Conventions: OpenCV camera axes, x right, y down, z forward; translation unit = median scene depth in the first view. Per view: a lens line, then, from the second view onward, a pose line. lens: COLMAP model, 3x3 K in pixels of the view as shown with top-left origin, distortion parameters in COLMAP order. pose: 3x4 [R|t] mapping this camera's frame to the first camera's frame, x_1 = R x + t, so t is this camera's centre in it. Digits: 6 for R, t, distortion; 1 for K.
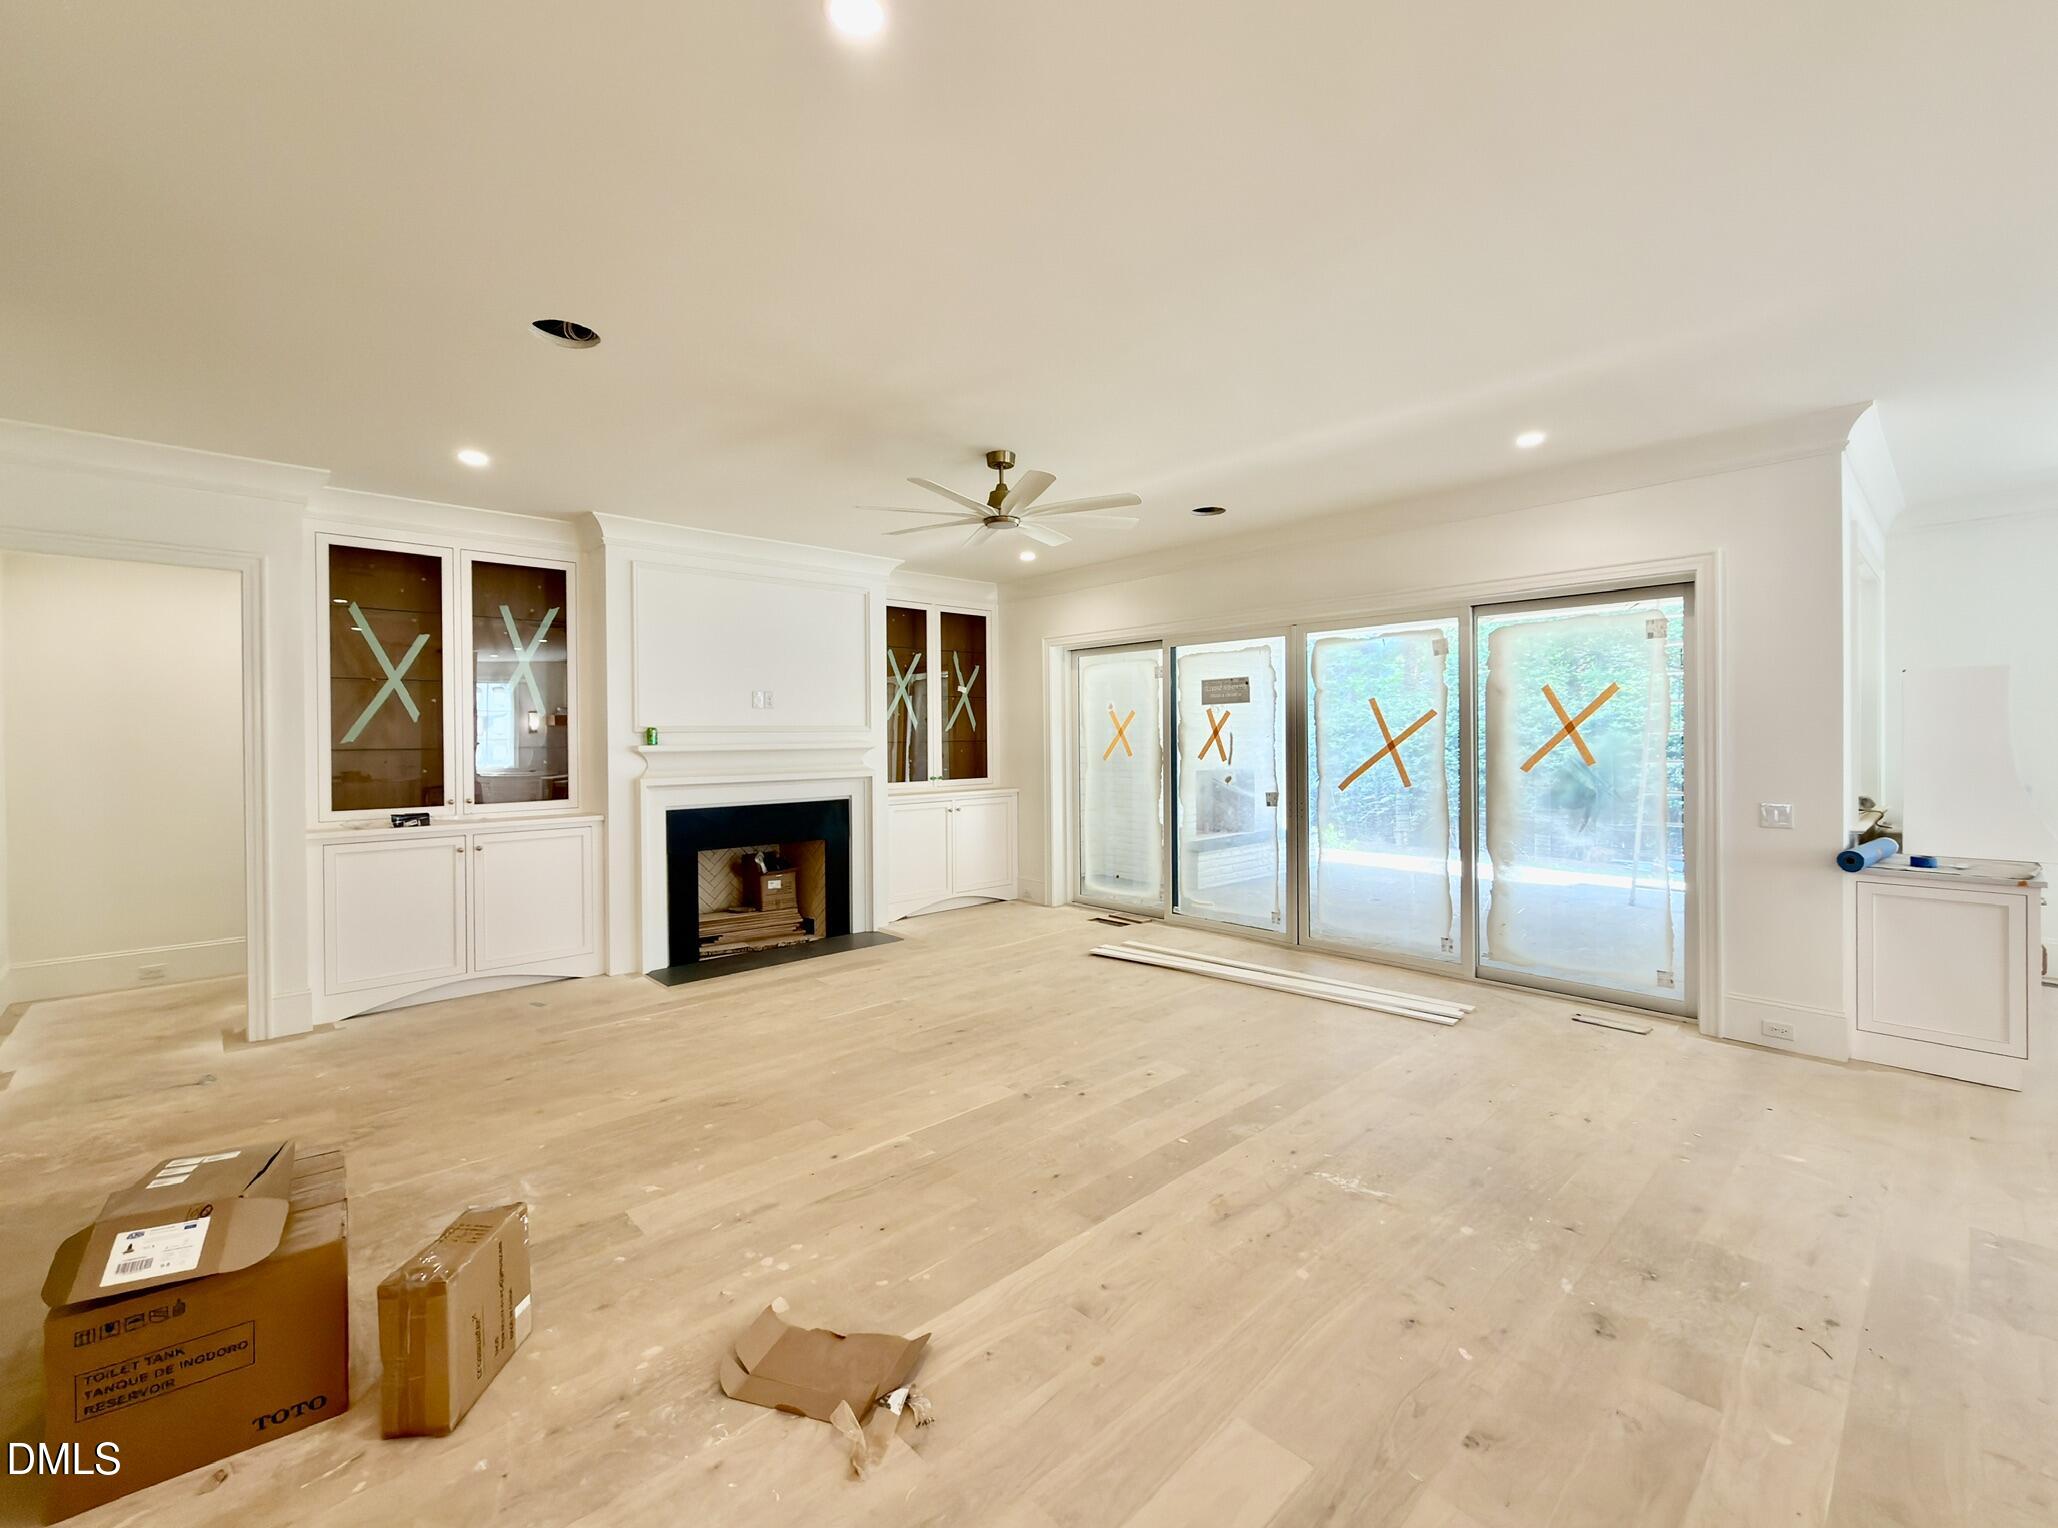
lens RADIAL K [[879.2, 0, 1024.1], [0, 879.2, 741.7], [0, 0, 1]] dist [-0.000515, -0.000180]
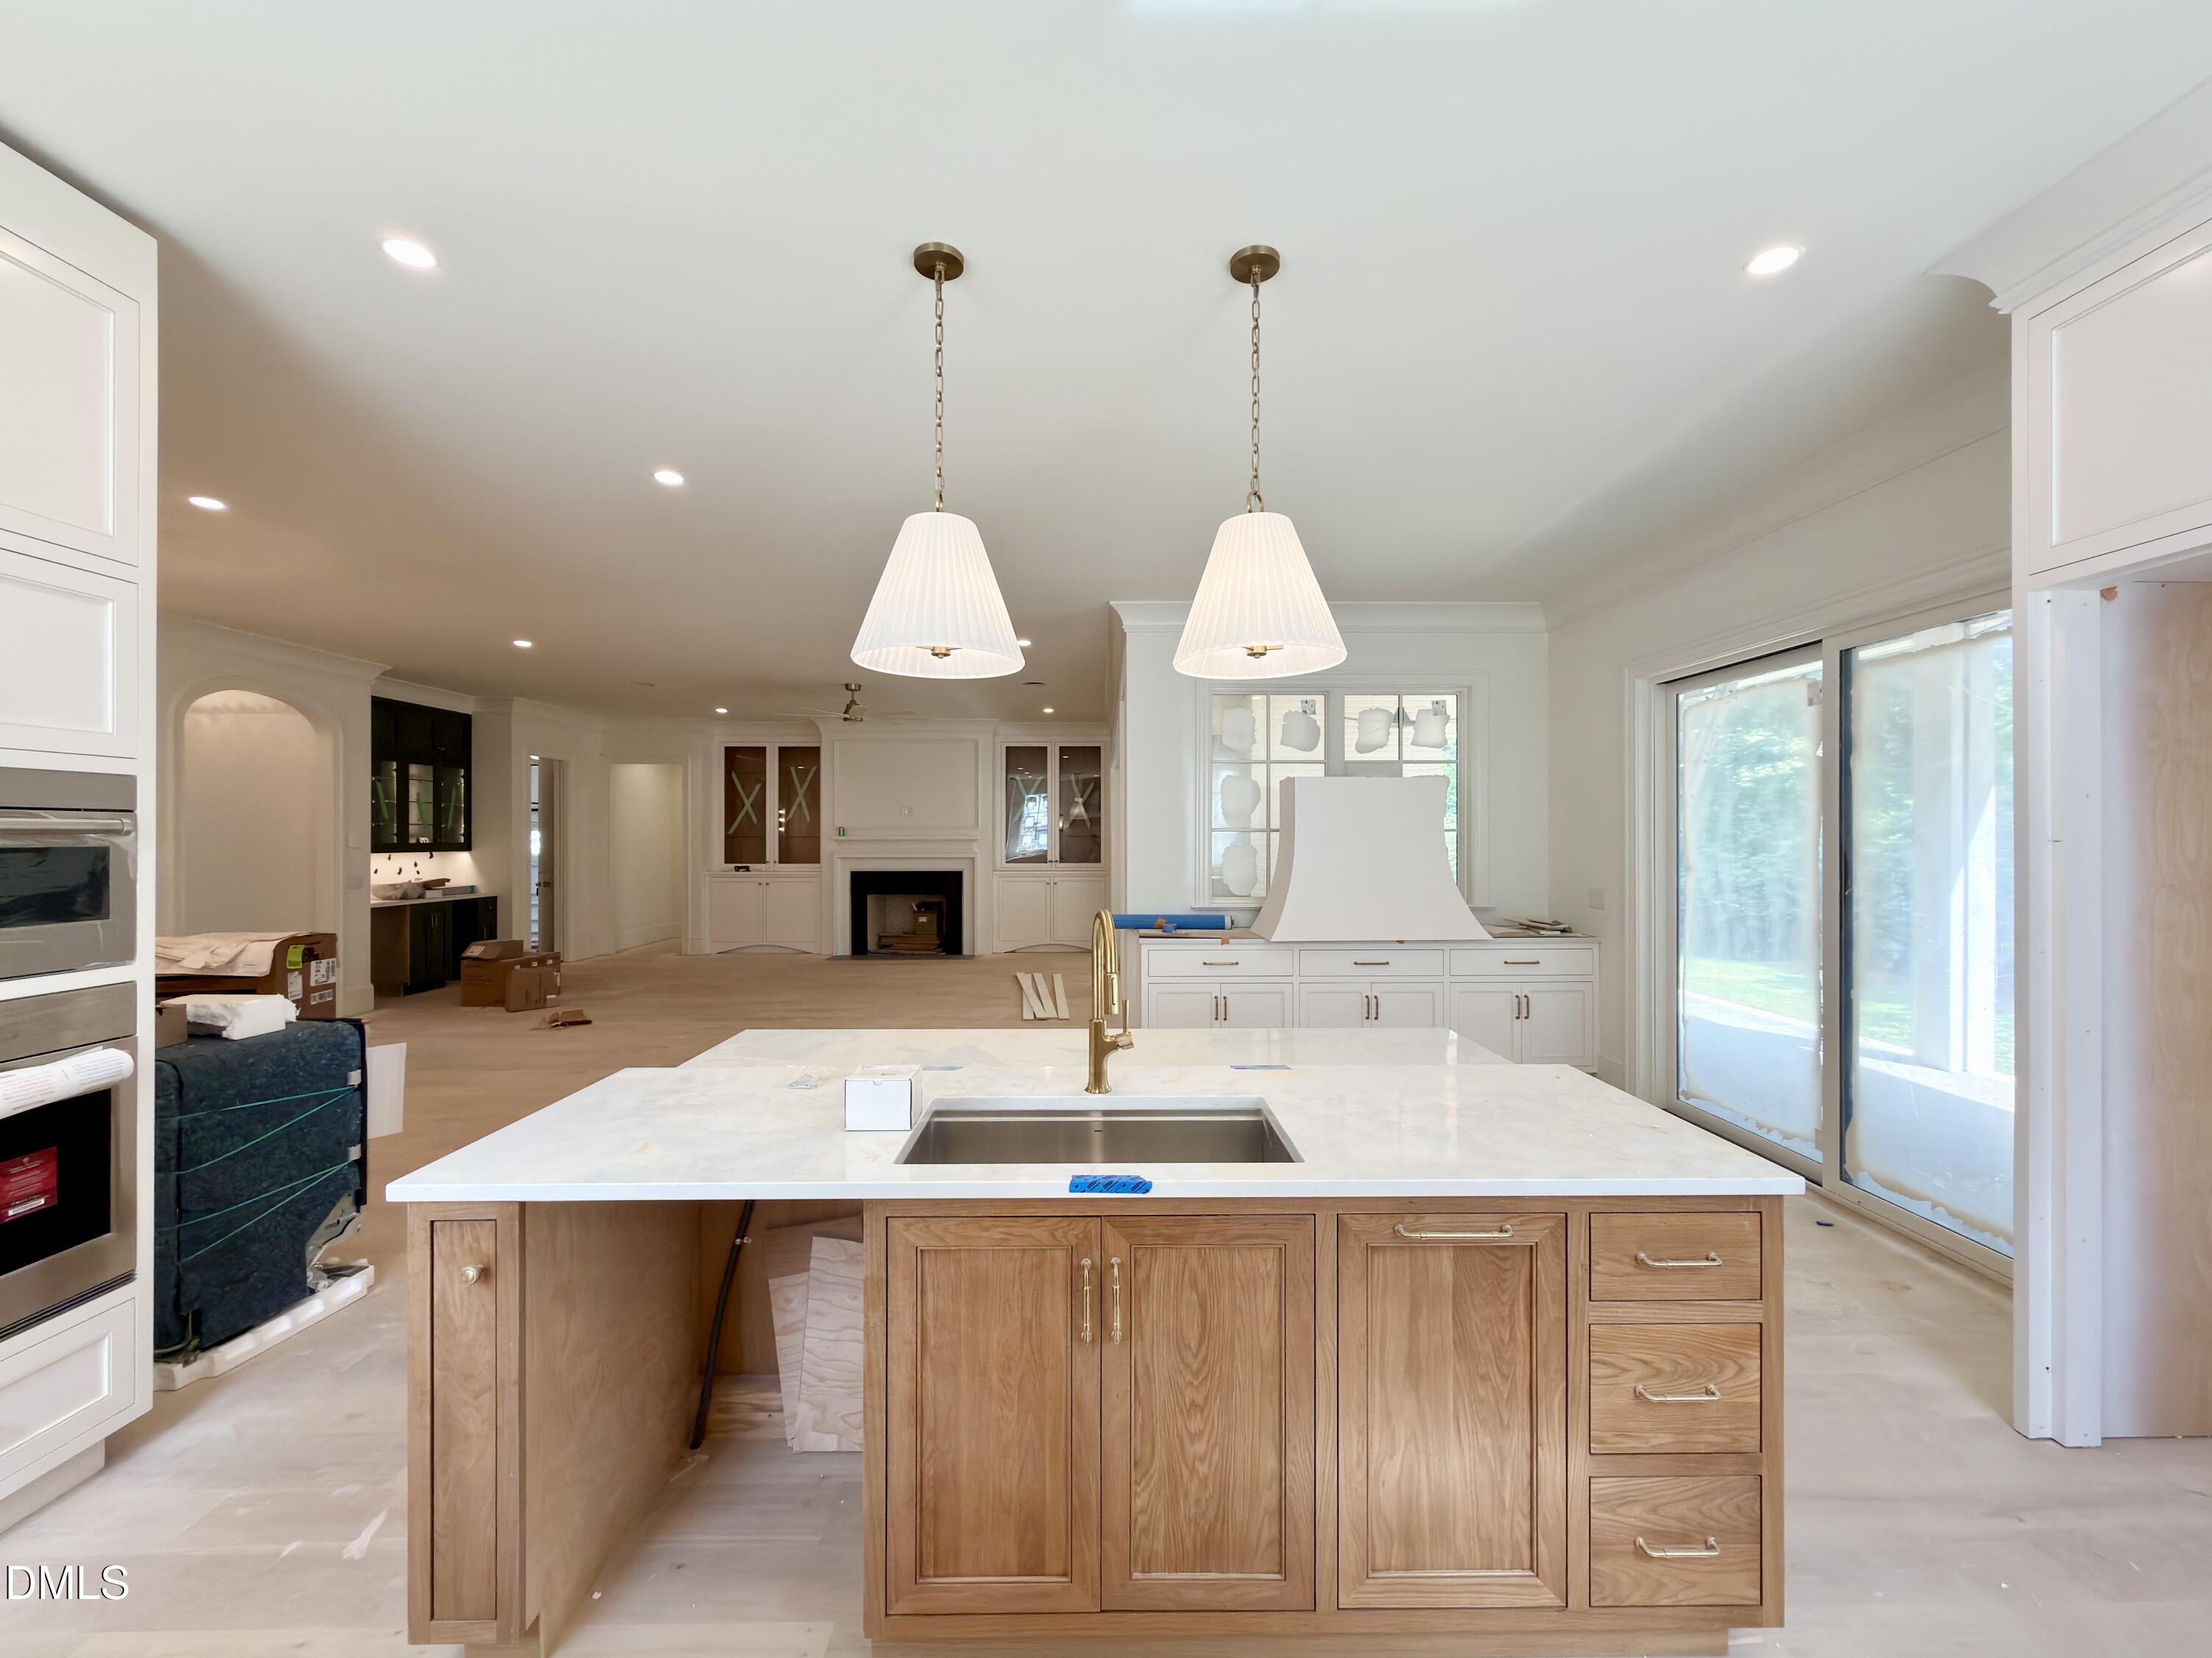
lens RADIAL K [[897.5, 0, 1106.2], [0, 897.5, 835.0], [0, 0, 1]] dist [-0.000884, 0.000052]
pose [[0.746144, 0.006635, -0.665751, 1.441094], [-0.009979, 0.999949, -0.001218, -0.001868], [0.665710, 0.007552, 0.746173, -0.074197]]
